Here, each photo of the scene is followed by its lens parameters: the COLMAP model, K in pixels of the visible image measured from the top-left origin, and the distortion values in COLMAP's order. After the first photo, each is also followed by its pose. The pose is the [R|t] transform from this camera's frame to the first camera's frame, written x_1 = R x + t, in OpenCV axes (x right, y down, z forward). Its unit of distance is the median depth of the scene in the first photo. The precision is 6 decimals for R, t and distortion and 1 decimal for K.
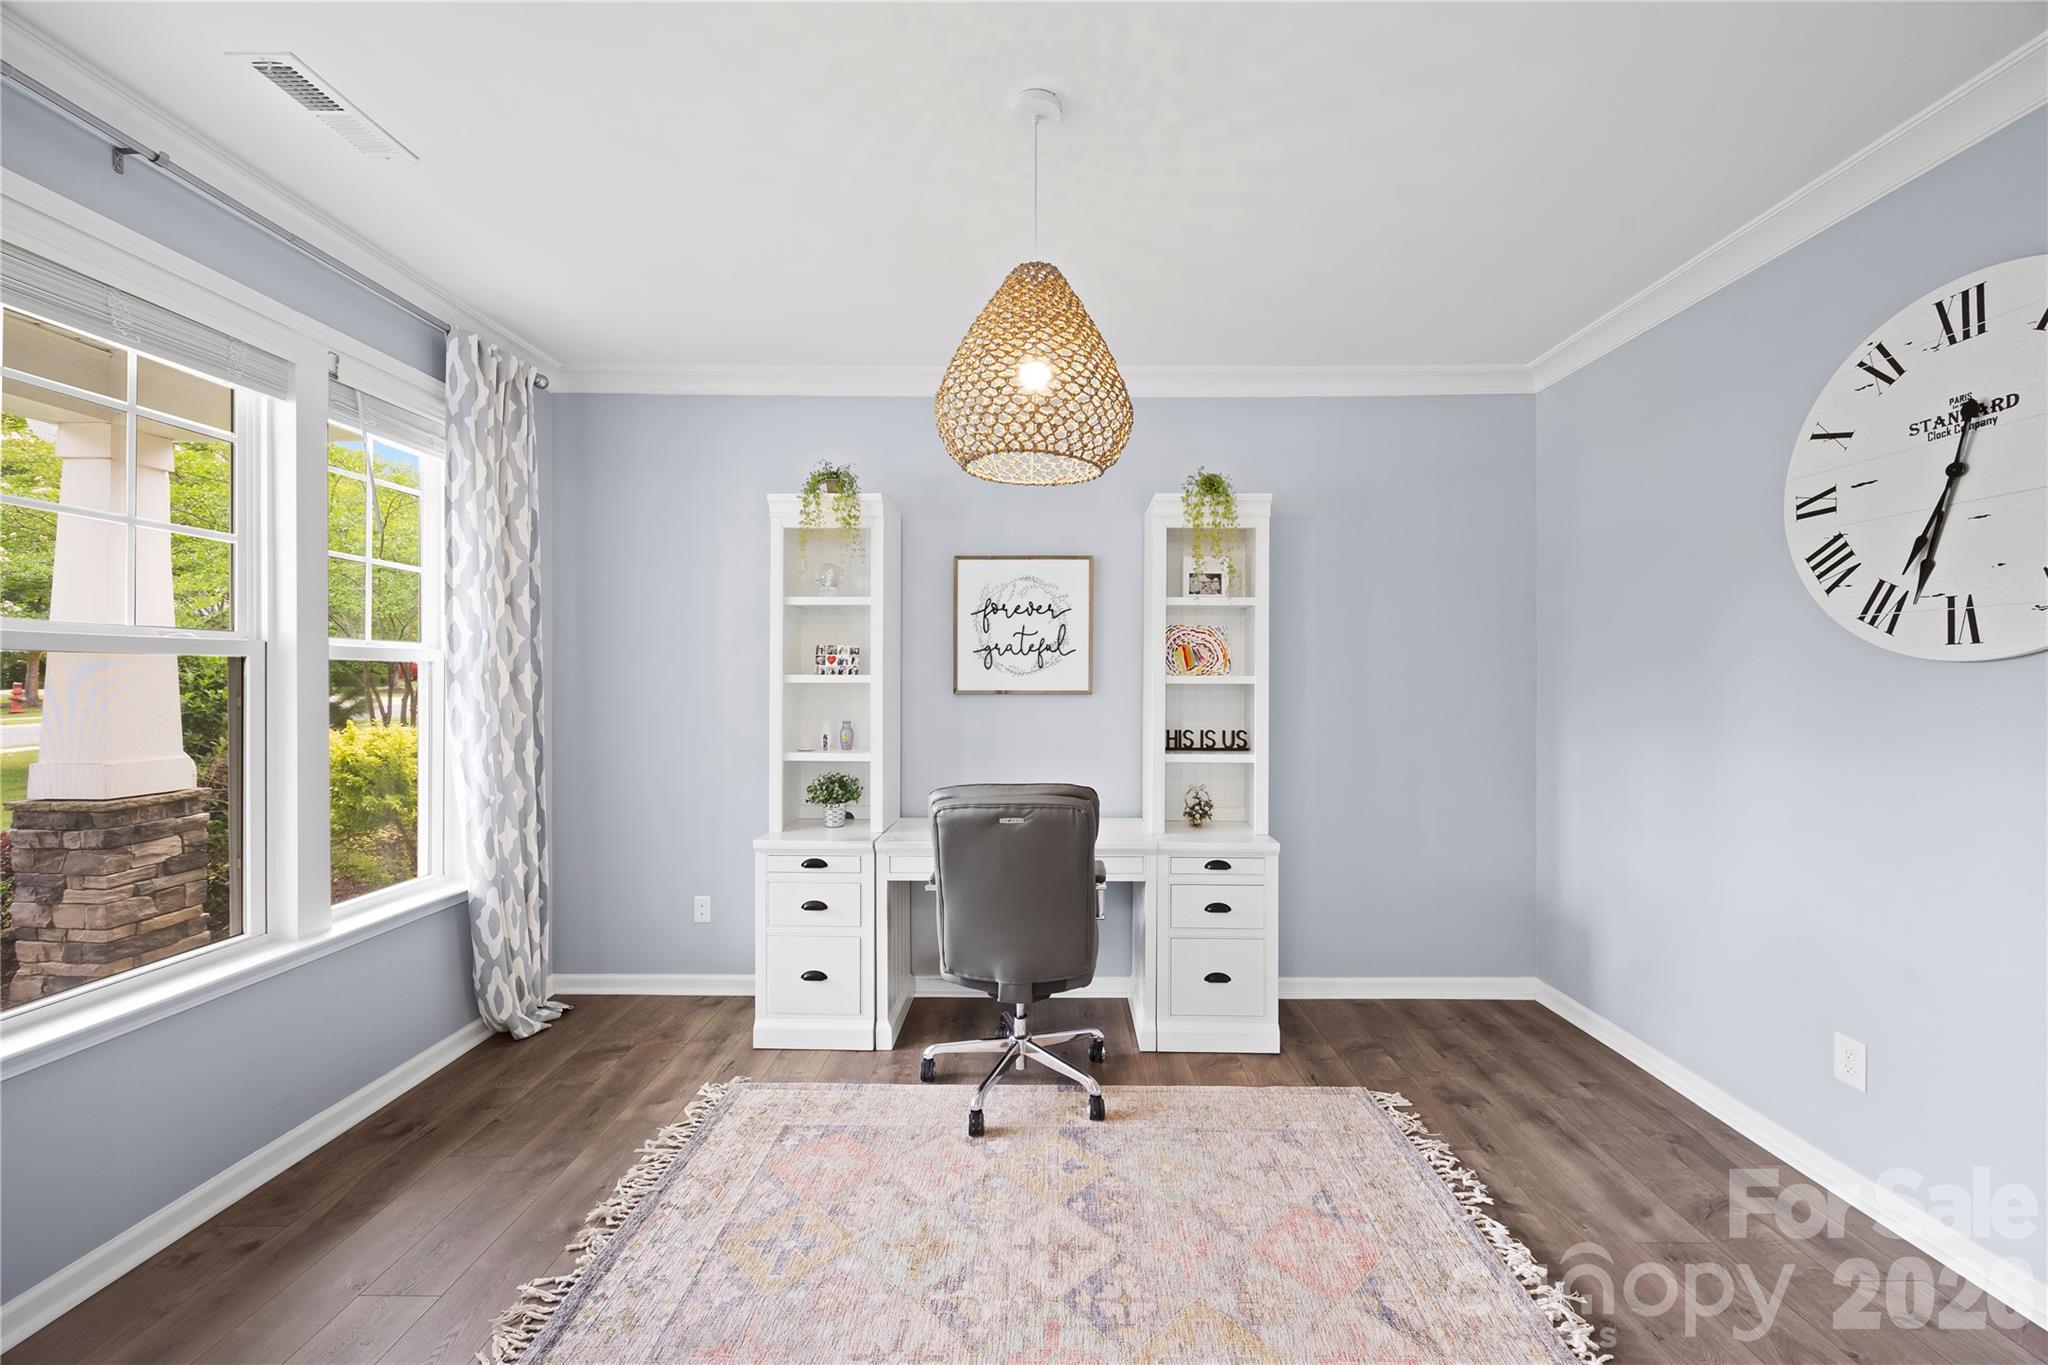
lens RADIAL K [[796.5, 0, 1033.6], [0, 796.5, 679.7], [0, 0, 1]] dist [-0.003013, 0.000861]
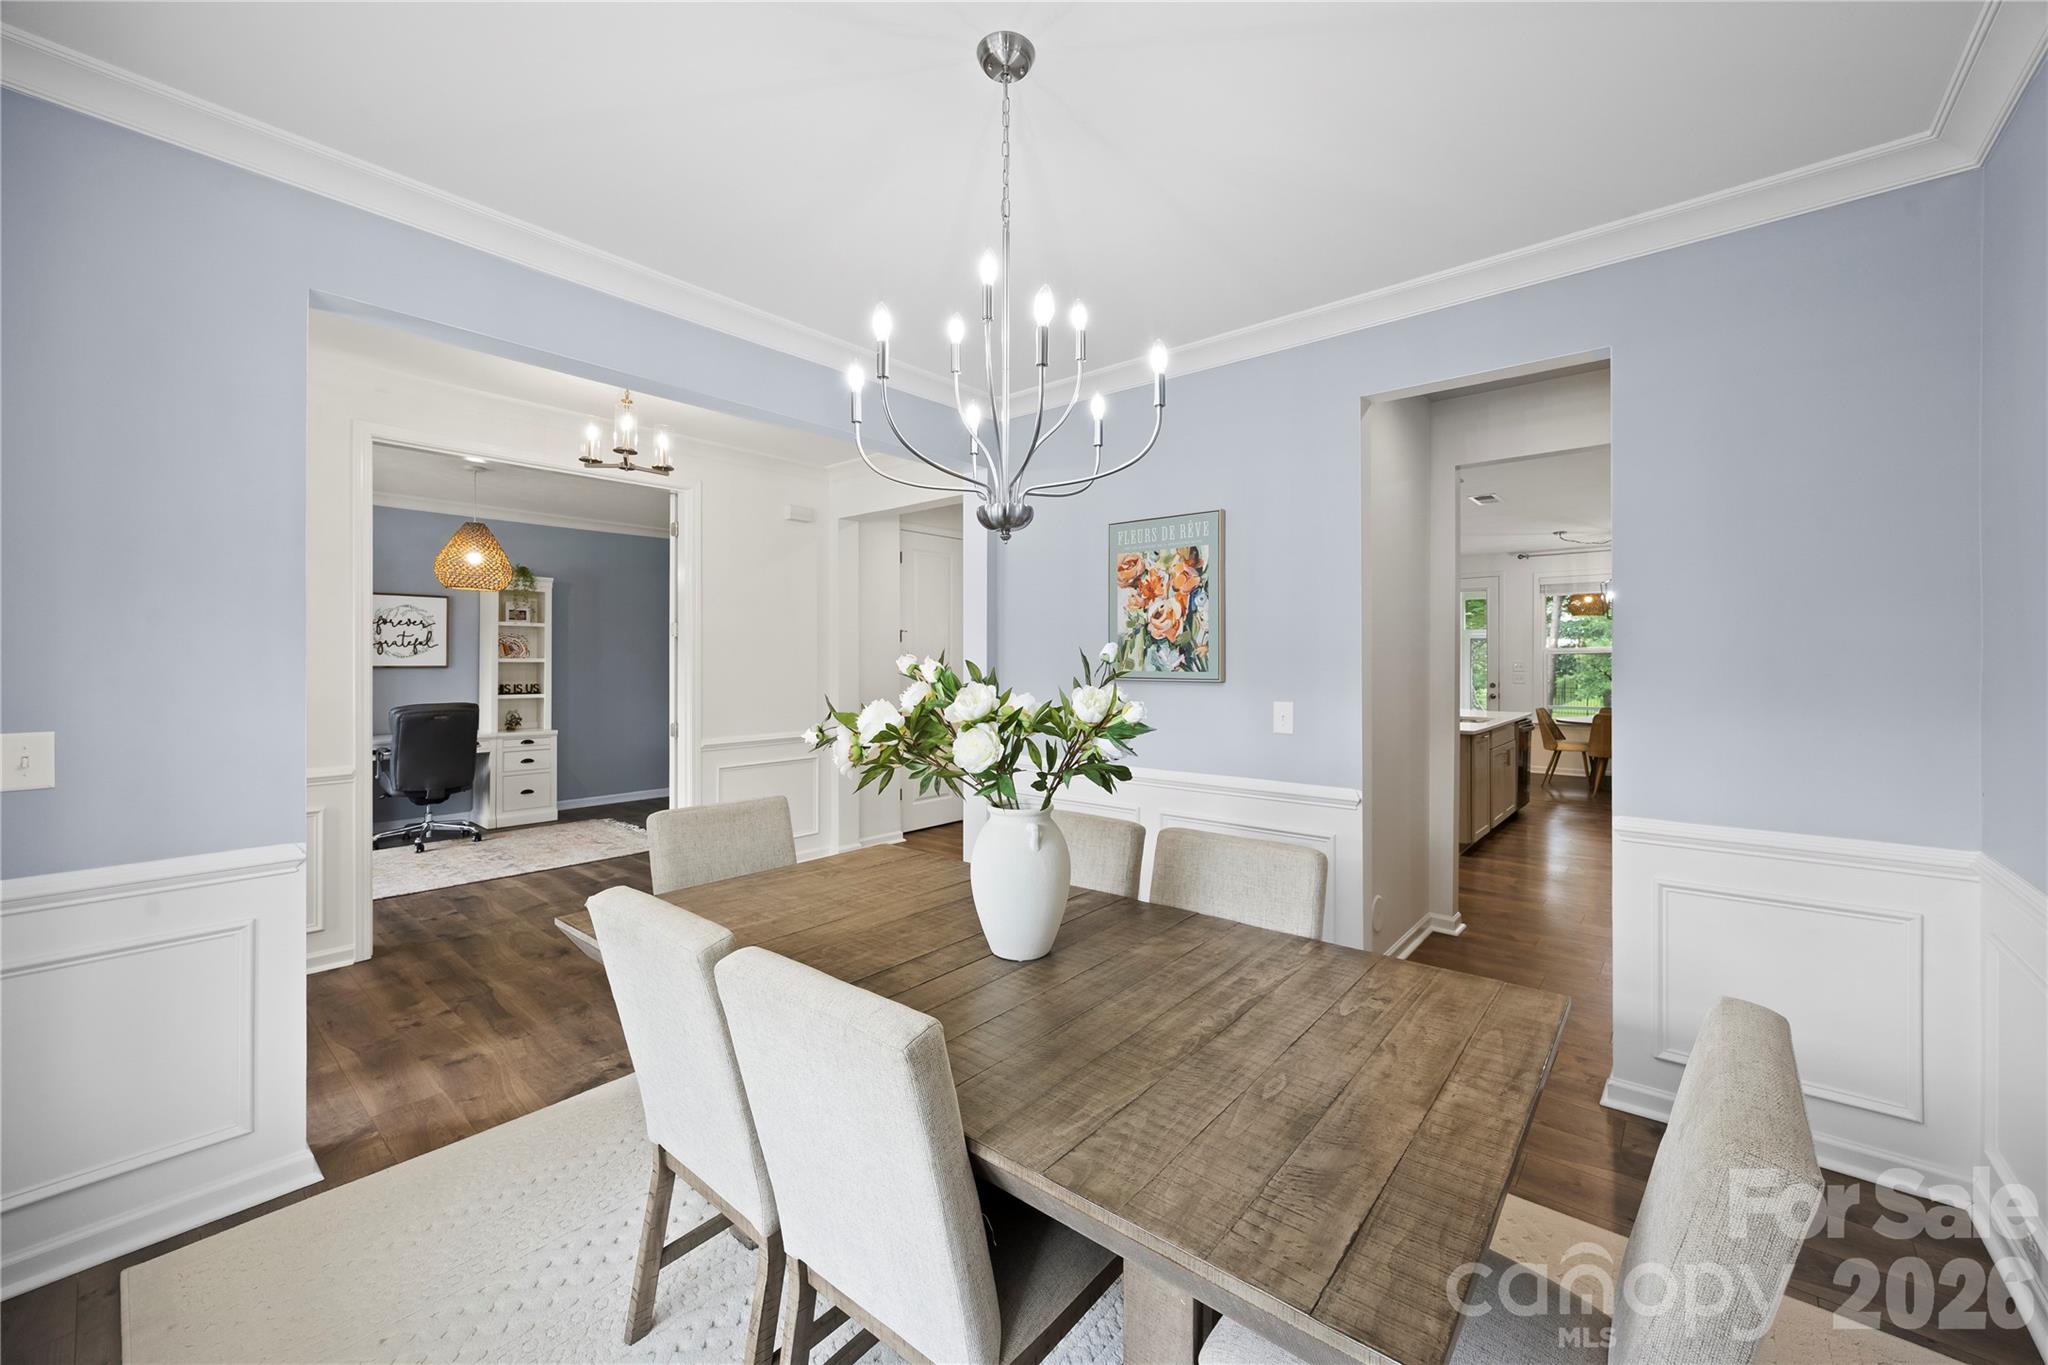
lens RADIAL K [[796.5, 0, 1057.5], [0, 796.5, 653.1], [0, 0, 1]] dist [-0.003013, 0.000861]
pose [[0.621771, 0.004844, 0.783184, -0.608853], [0.001388, 0.999972, -0.007287, -0.000973], [-0.783198, 0.005619, 0.621747, -1.600944]]
